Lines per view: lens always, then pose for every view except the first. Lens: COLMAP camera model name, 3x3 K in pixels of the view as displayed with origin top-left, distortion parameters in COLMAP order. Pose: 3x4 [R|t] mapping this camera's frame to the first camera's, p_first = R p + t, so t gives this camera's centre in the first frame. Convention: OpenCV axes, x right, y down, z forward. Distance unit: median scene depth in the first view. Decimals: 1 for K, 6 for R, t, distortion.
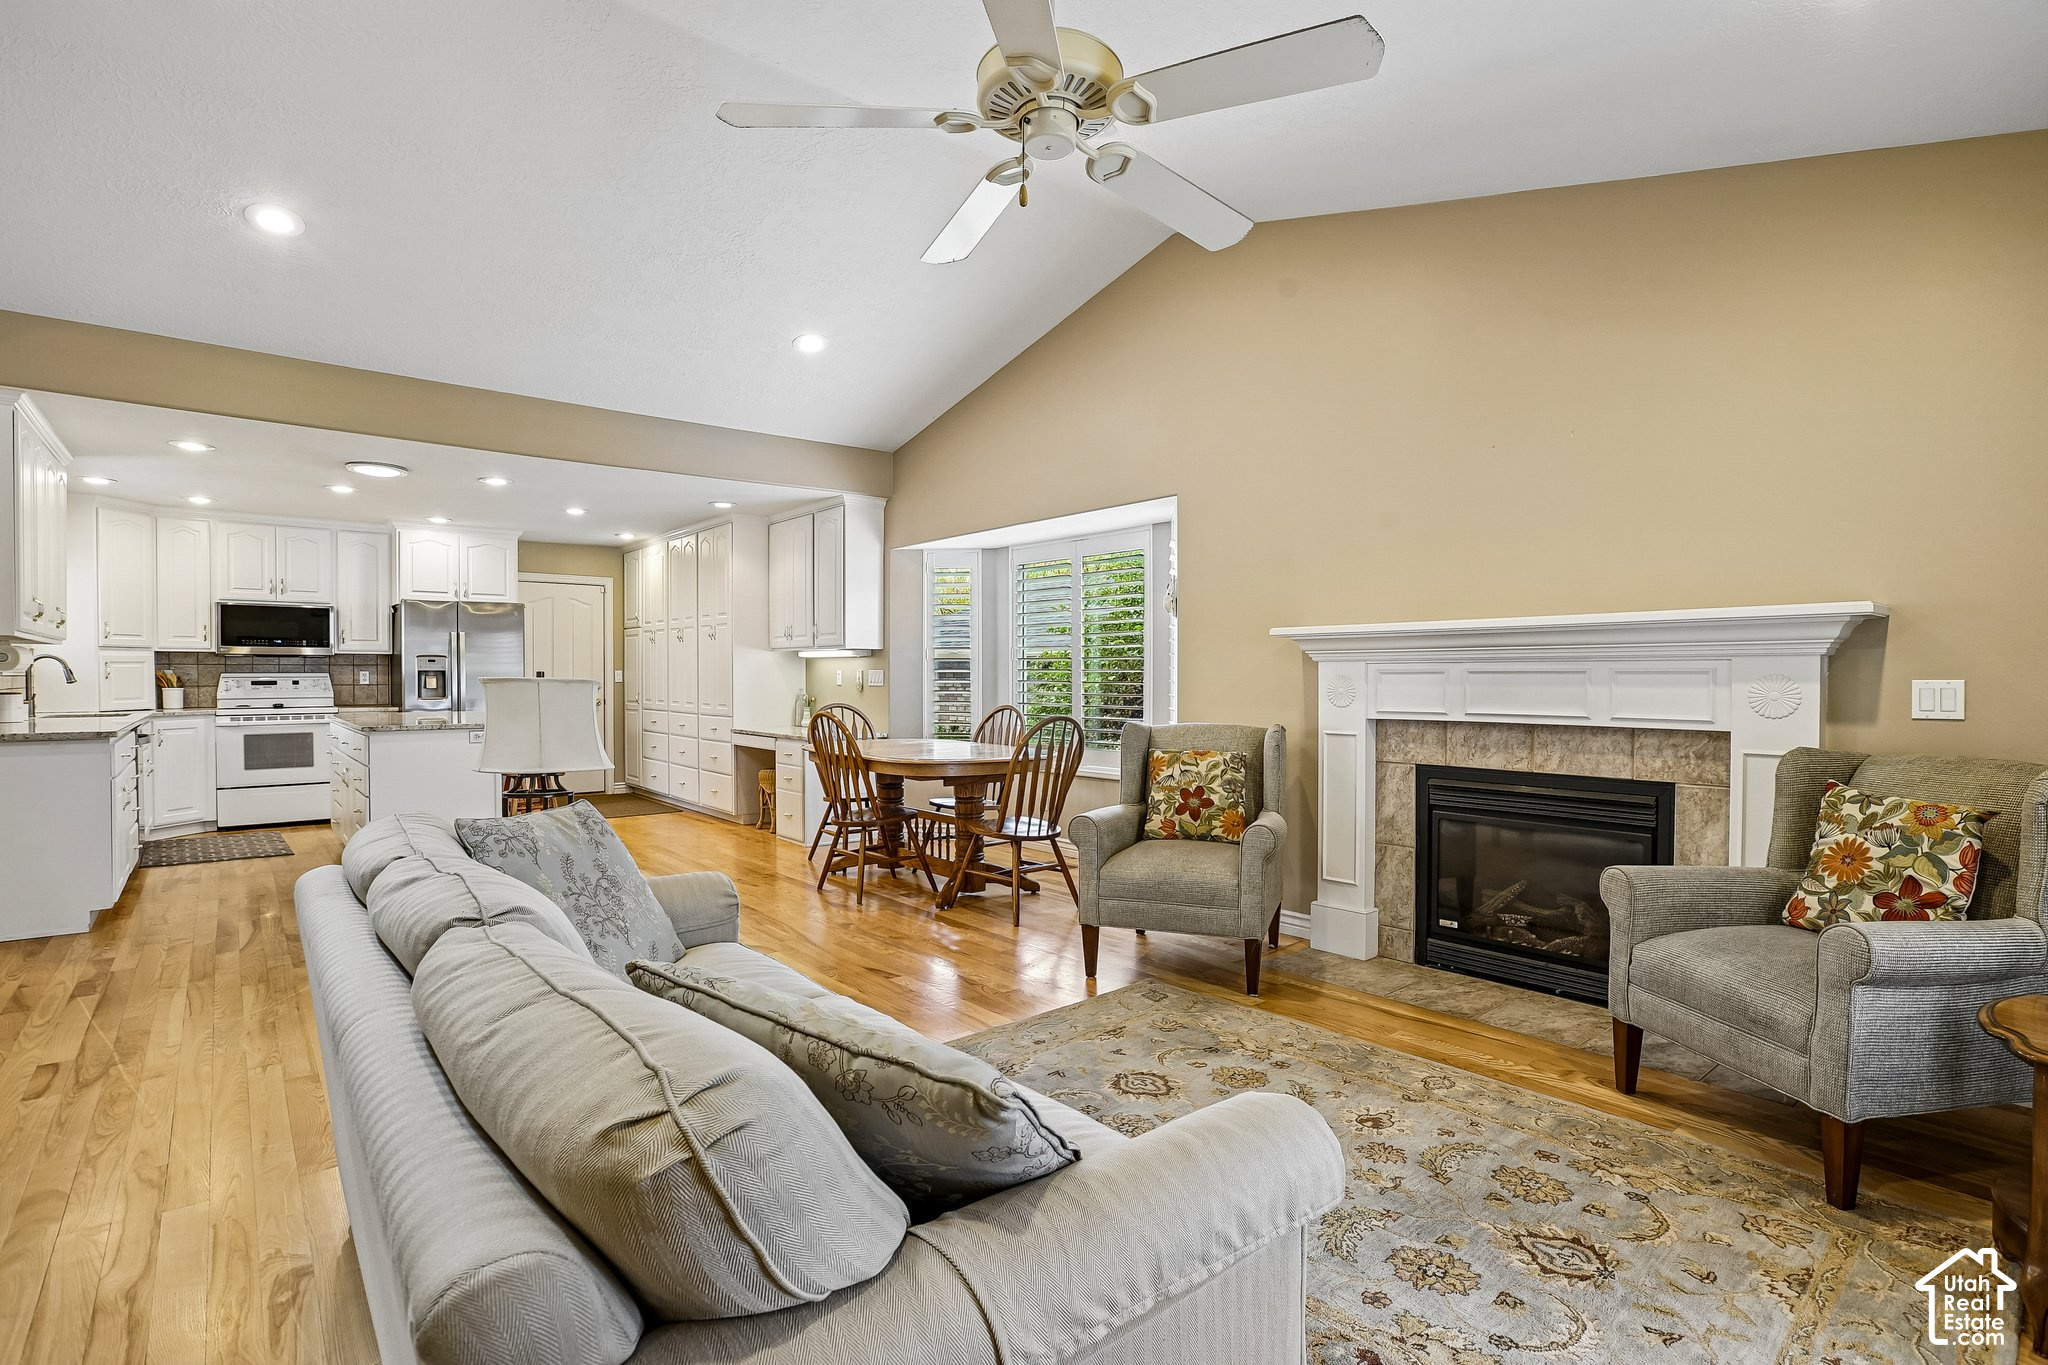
lens RADIAL K [[981.6, 0, 1030.3], [0, 981.6, 691.3], [0, 0, 1]] dist [-0.048104, 0.023220]
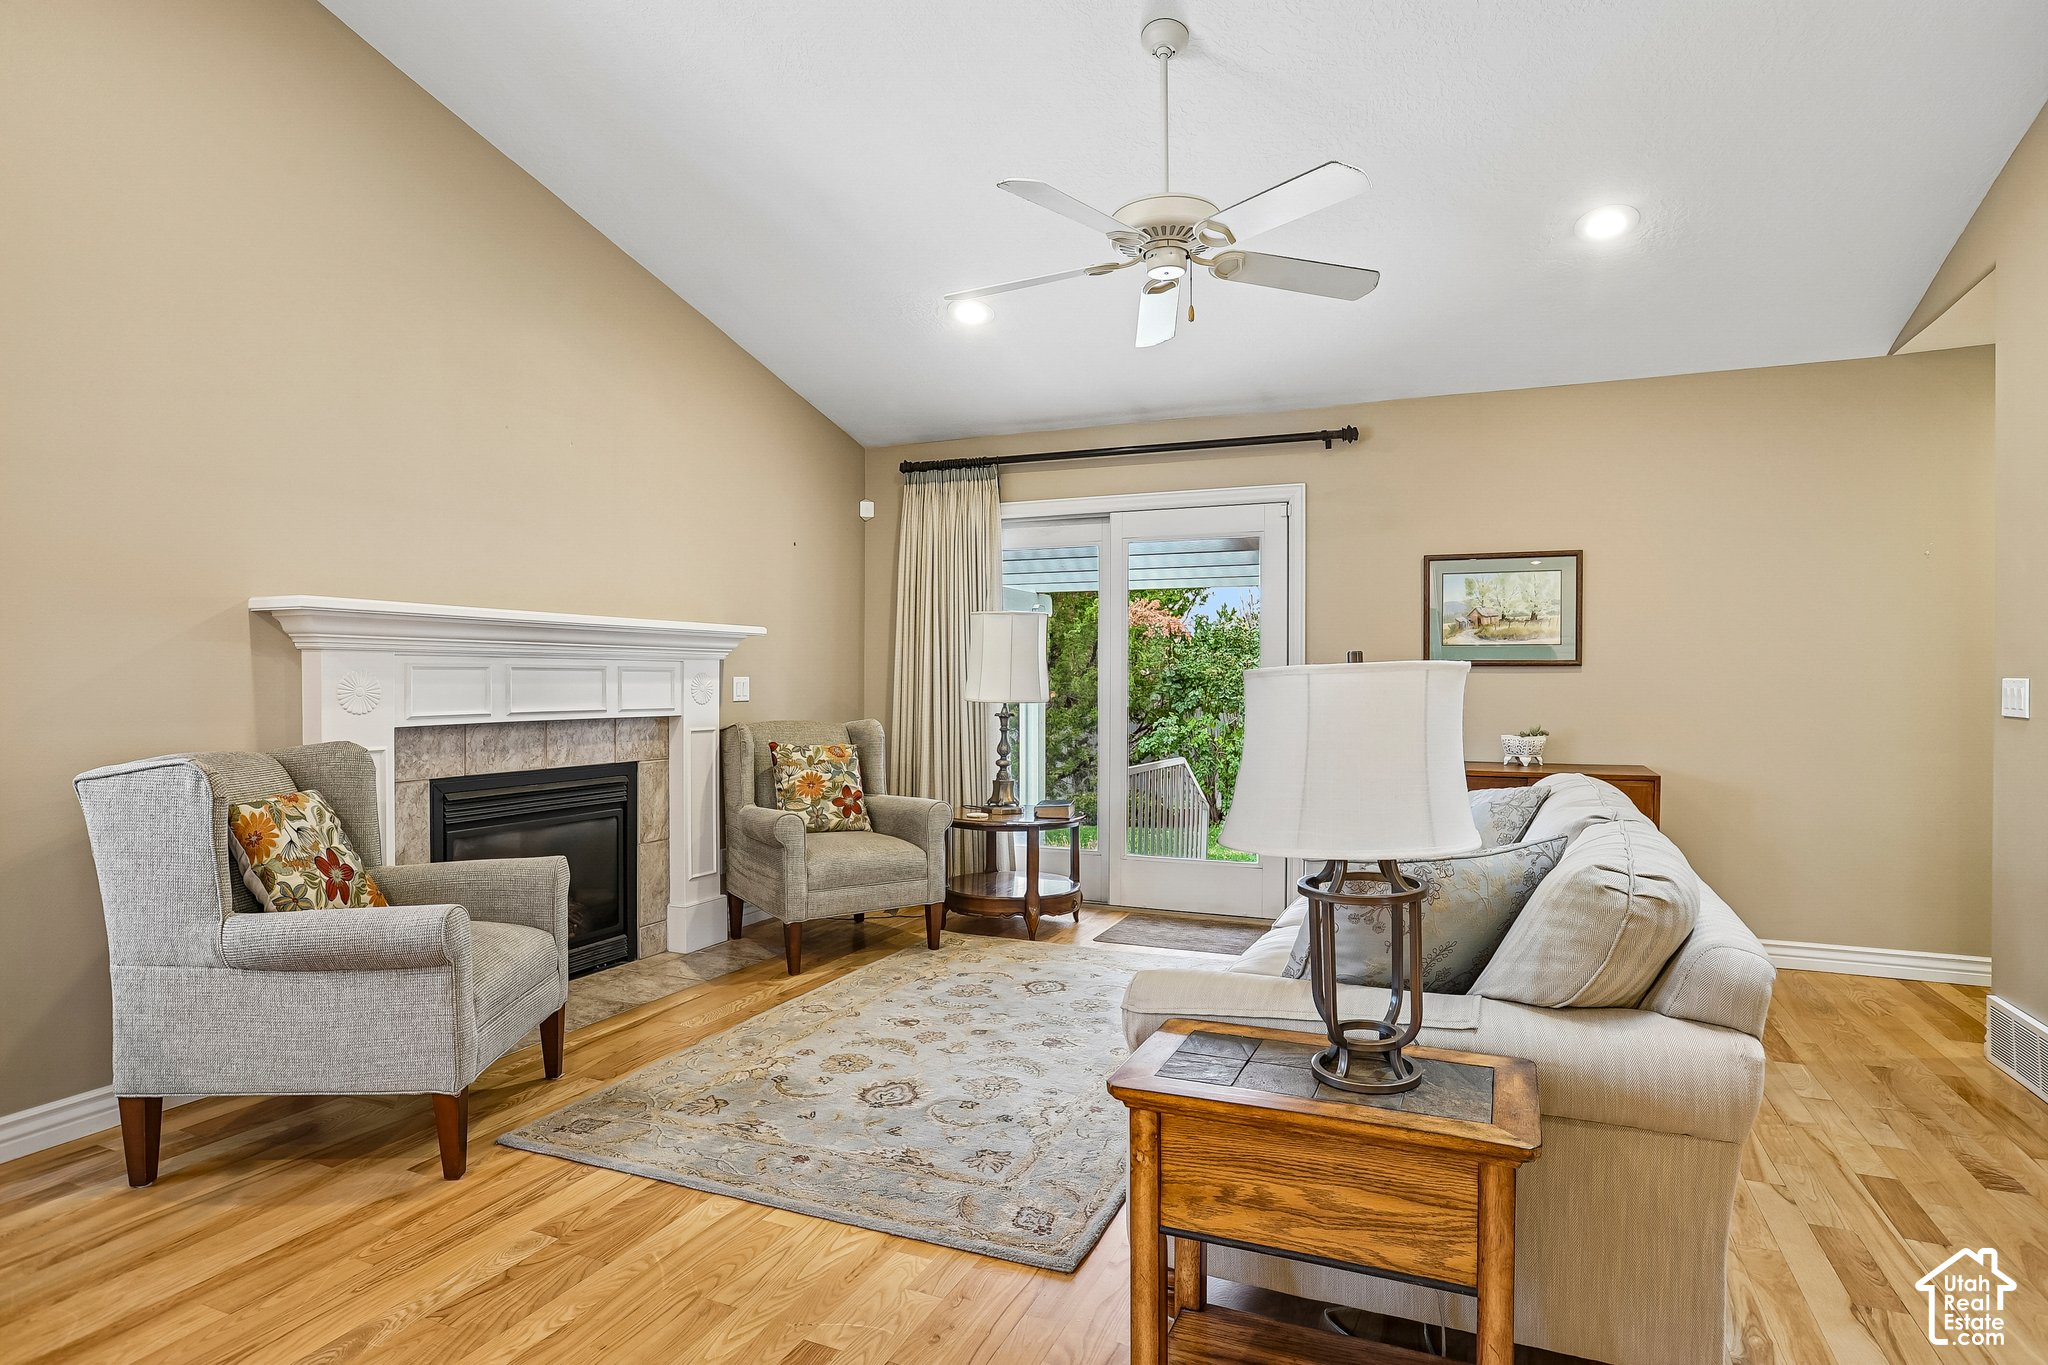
lens RADIAL K [[1081.5, 0, 1031.8], [0, 1081.5, 689.2], [0, 0, 1]] dist [-0.061515, 0.044755]
pose [[-0.442923, -0.007512, 0.896528, -0.337366], [0.011600, 0.999833, 0.014108, -0.004120], [-0.896485, 0.016648, -0.442762, 0.505252]]
